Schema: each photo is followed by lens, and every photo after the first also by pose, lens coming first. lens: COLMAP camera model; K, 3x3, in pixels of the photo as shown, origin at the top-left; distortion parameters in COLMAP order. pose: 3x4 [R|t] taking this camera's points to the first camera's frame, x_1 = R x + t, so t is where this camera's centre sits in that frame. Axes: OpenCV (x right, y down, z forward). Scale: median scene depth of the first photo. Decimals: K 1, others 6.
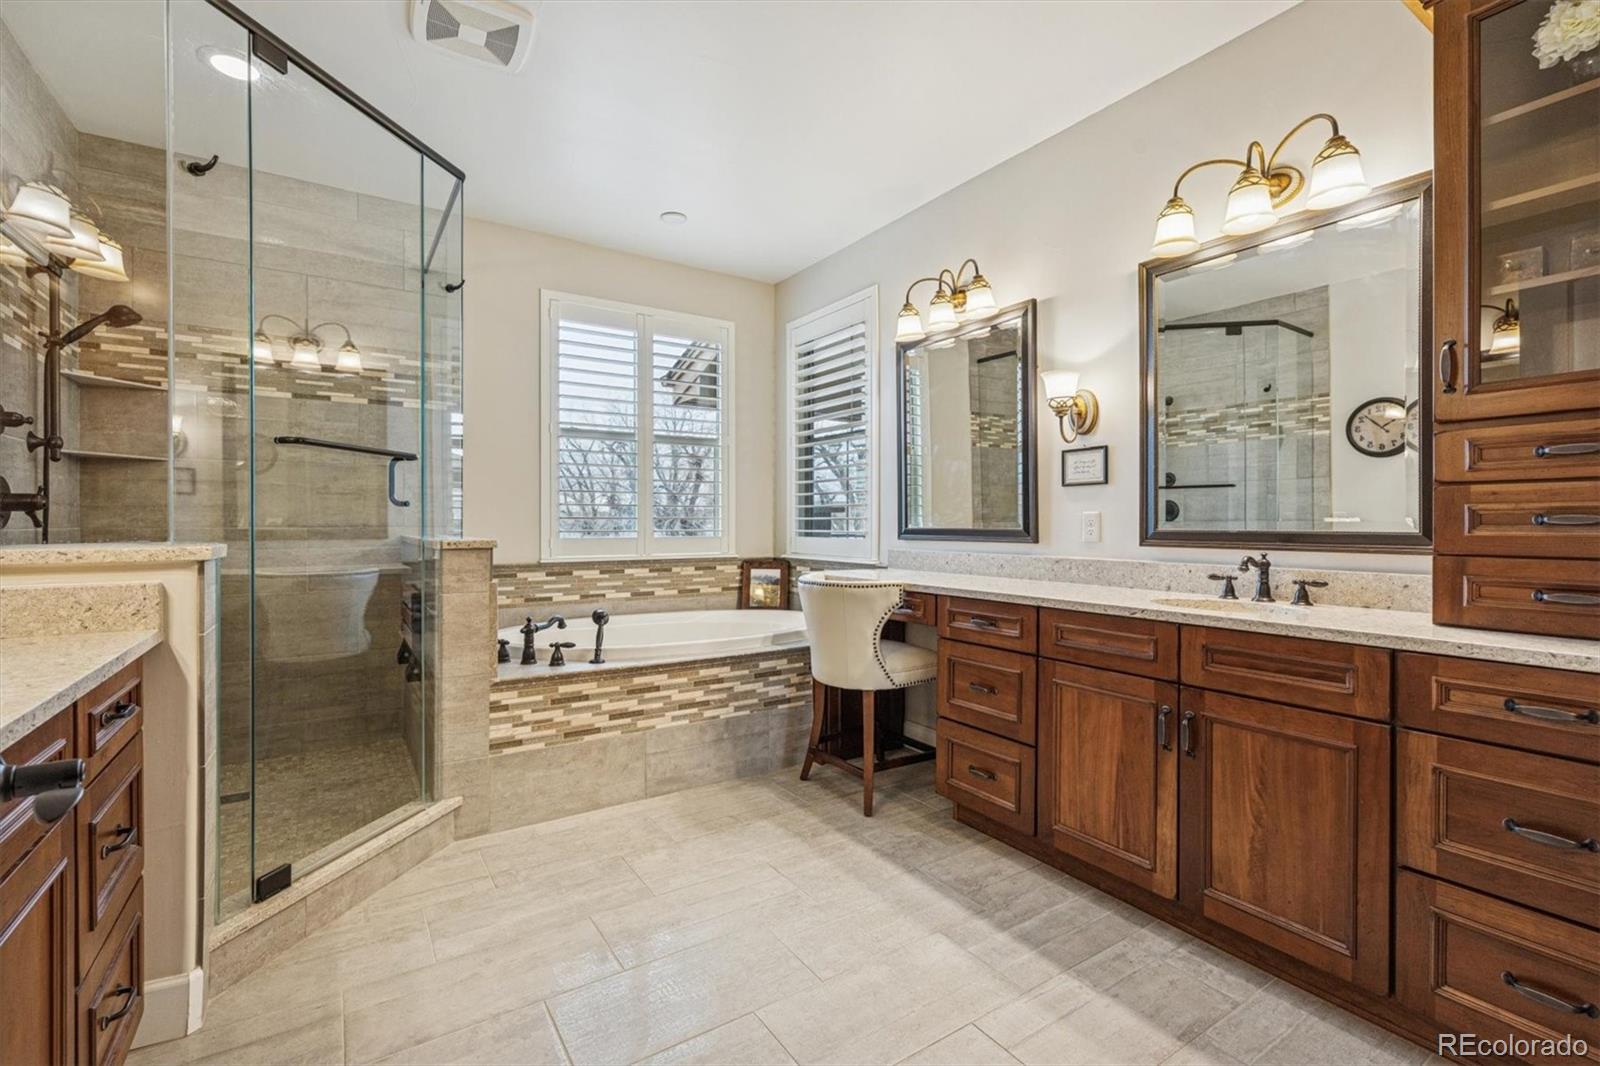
lens RADIAL K [[715.0, 0, 802.6], [0, 715.0, 523.1], [0, 0, 1]] dist [0.000001, 0.000355]
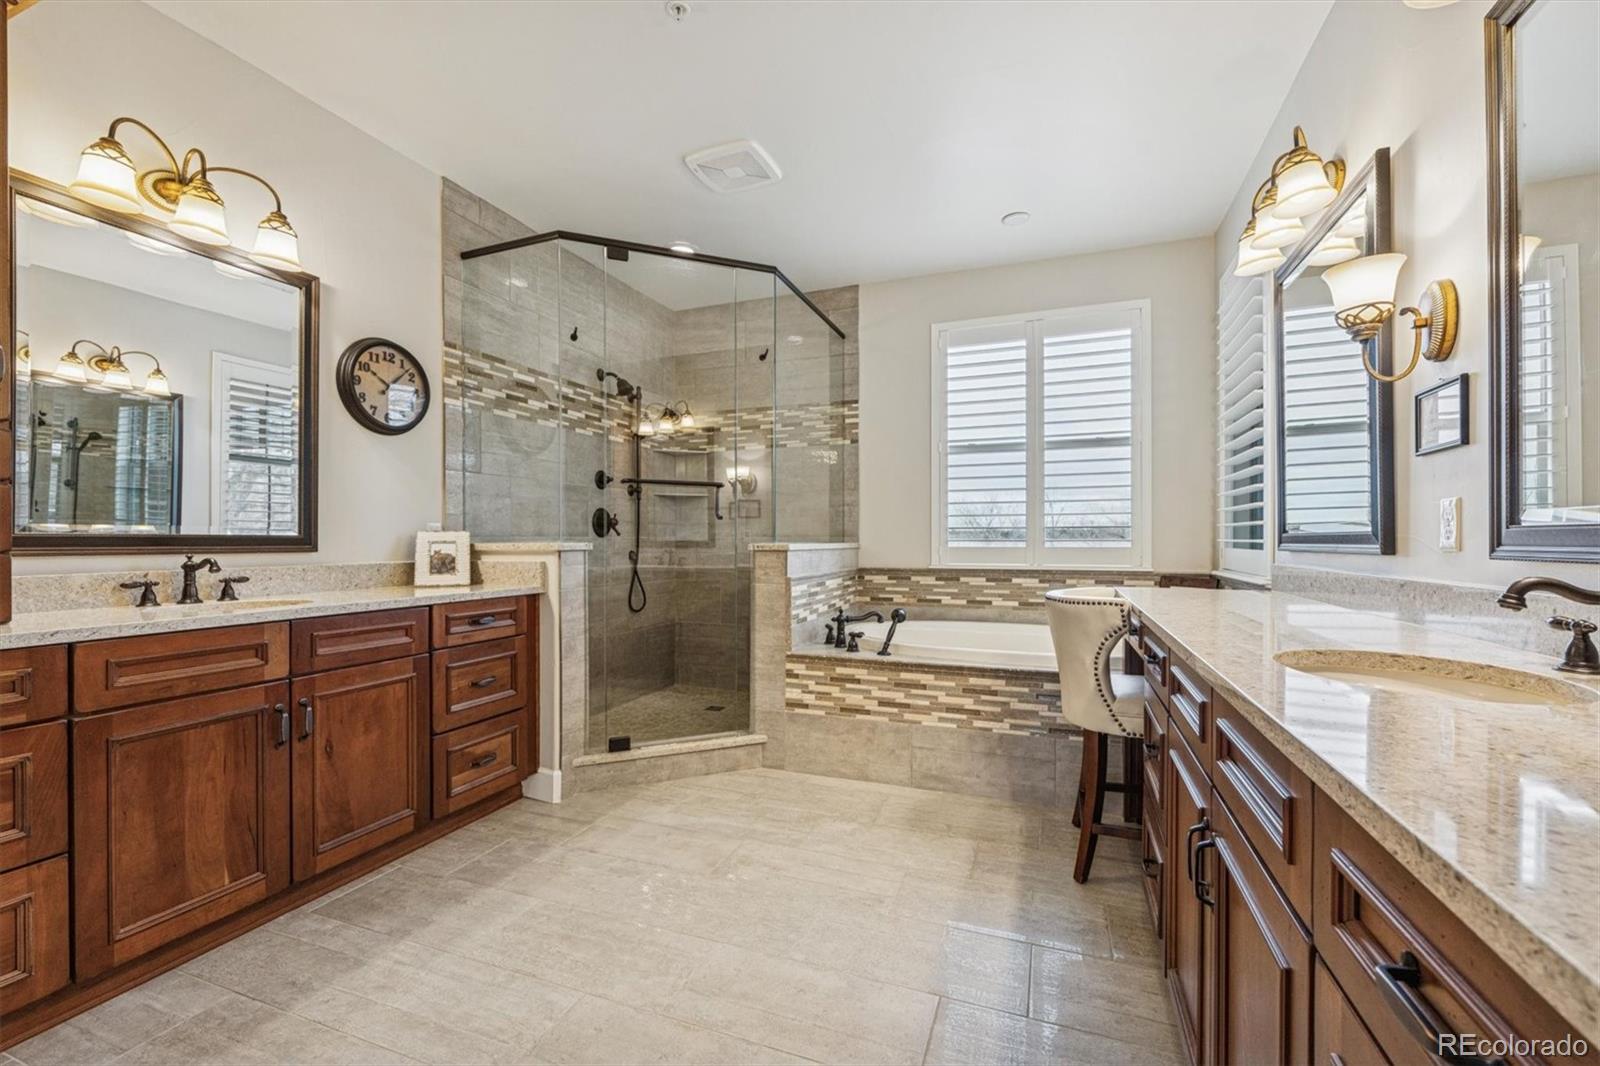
lens RADIAL K [[685.8, 0, 775.3], [0, 685.8, 539.9], [0, 0, 1]] dist [0.000051, 0.000081]
pose [[0.566673, -0.002051, -0.823940, 0.509651], [0.002005, 0.999997, -0.001111, 0.015442], [0.823941, -0.001022, 0.566675, 0.248521]]
